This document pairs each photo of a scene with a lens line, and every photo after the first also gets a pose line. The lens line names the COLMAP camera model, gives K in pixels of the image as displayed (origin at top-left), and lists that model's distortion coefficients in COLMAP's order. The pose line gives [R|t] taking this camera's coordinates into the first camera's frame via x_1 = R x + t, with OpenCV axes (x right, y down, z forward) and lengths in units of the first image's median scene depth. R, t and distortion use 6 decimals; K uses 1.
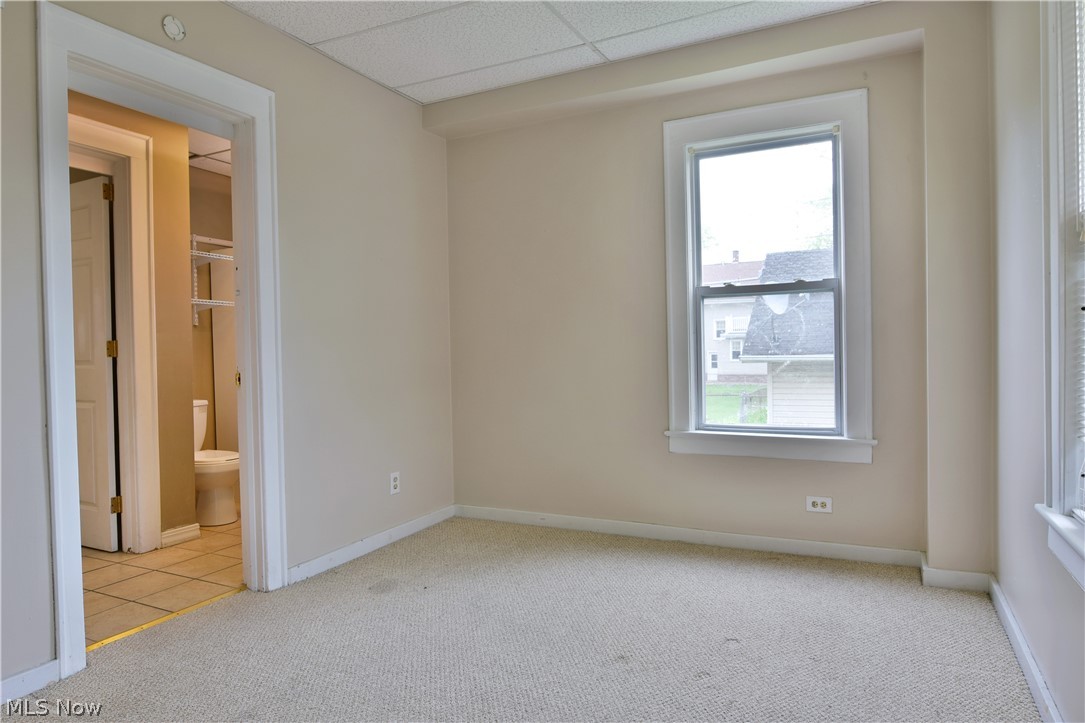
lens RADIAL K [[664.9, 0, 539.1], [0, 664.9, 360.0], [0, 0, 1]] dist [-0.007236, -0.002712]
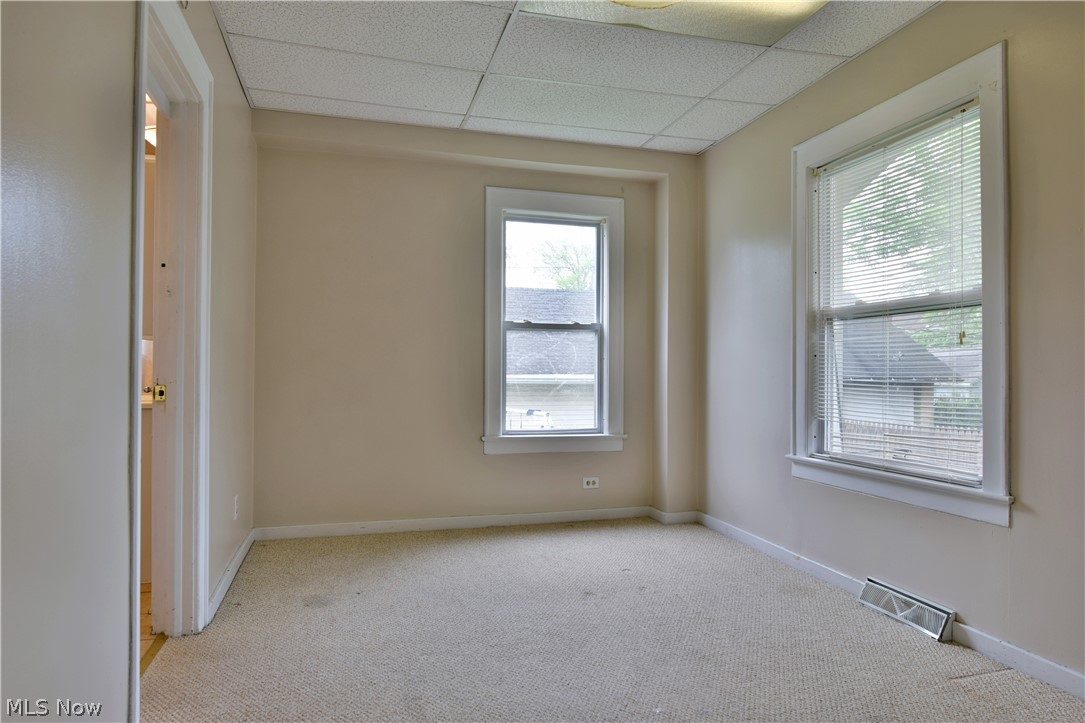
lens RADIAL K [[664.9, 0, 551.9], [0, 664.9, 361.8], [0, 0, 1]] dist [-0.007236, -0.002712]
pose [[0.730725, 0.031697, 0.681936, -0.605740], [-0.010613, 0.999328, -0.035077, 0.011490], [-0.682589, 0.018394, 0.730571, 0.021883]]
